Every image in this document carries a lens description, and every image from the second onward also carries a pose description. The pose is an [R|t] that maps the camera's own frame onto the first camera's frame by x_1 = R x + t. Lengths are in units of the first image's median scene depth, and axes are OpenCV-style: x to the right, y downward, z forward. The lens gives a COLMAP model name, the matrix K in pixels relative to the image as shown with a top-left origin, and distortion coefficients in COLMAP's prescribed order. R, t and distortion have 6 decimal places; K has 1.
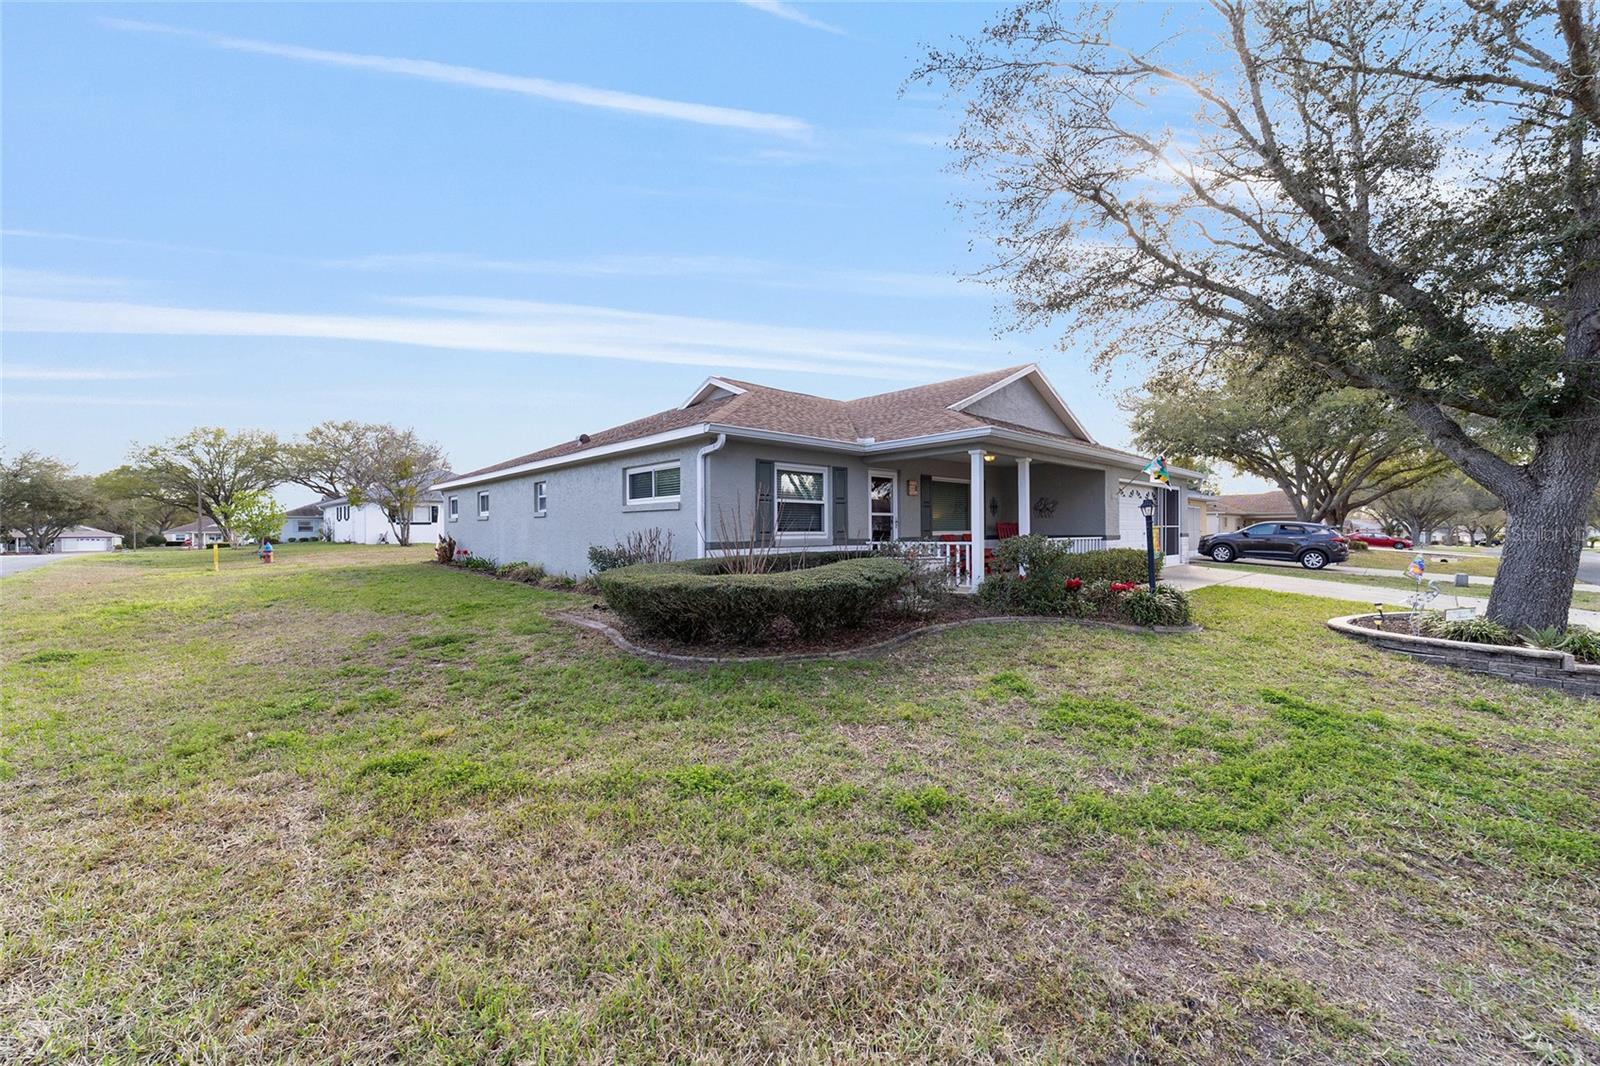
lens RADIAL K [[601.8, 0, 797.1], [0, 601.8, 532.0], [0, 0, 1]] dist [-0.020585, 0.007705]
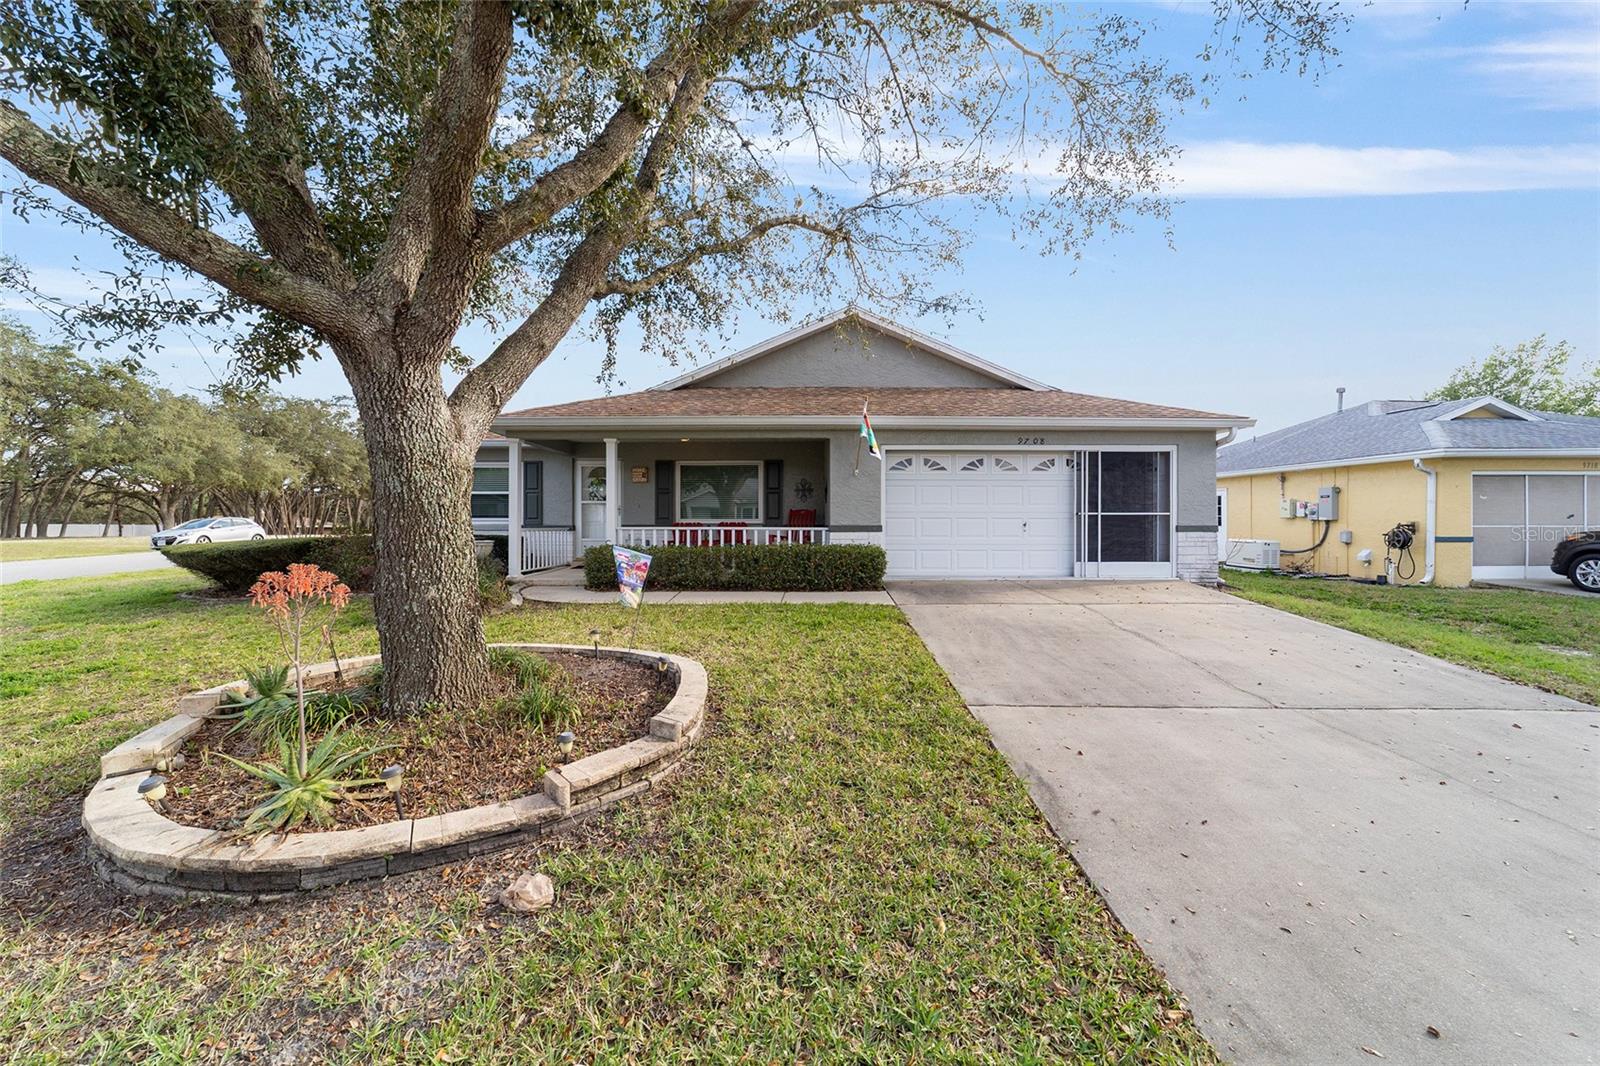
lens RADIAL K [[609.1, 0, 800.2], [0, 609.1, 527.9], [0, 0, 1]] dist [-0.015935, 0.007560]
pose [[0.732278, 0.011355, -0.680911, 1.030181], [-0.006690, 0.999933, 0.009480, 0.002249], [0.680973, -0.002386, 0.732305, 0.431499]]
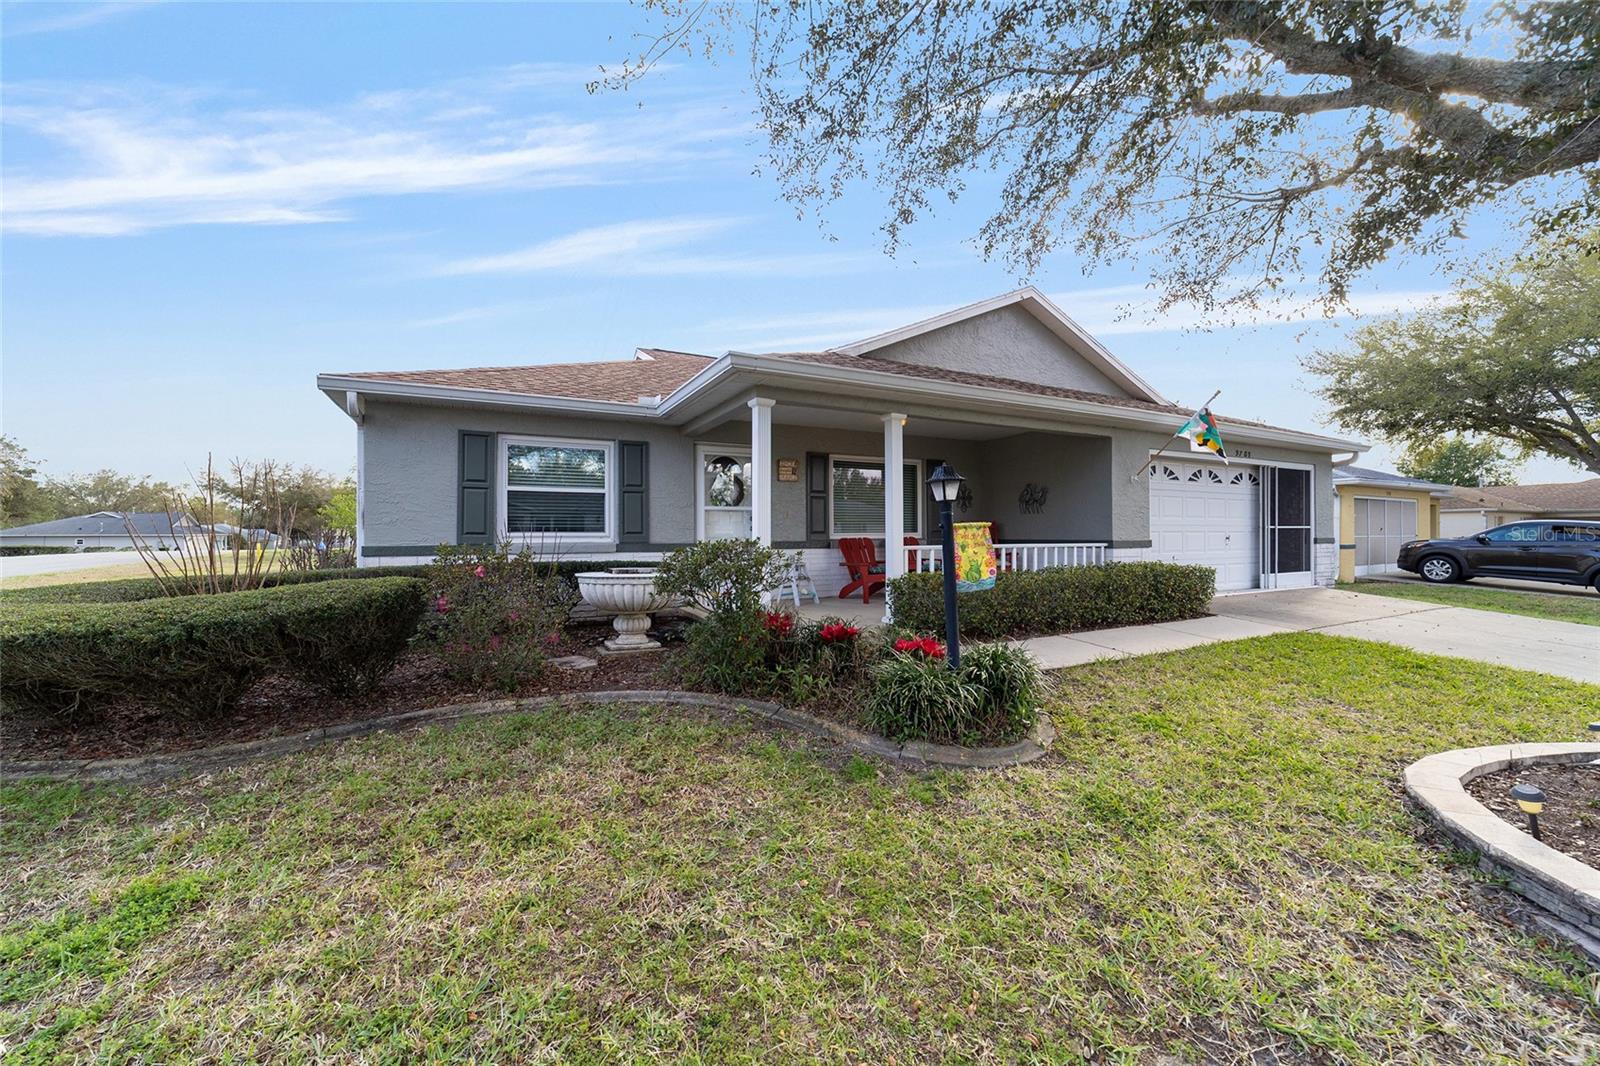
lens RADIAL K [[601.8, 0, 797.1], [0, 601.8, 532.0], [0, 0, 1]] dist [-0.020585, 0.007705]
pose [[0.961764, 0.002089, -0.273873, 0.379947], [-0.003304, 0.999987, -0.003974, 0.000490], [0.273861, 0.004727, 0.961758, 0.319945]]
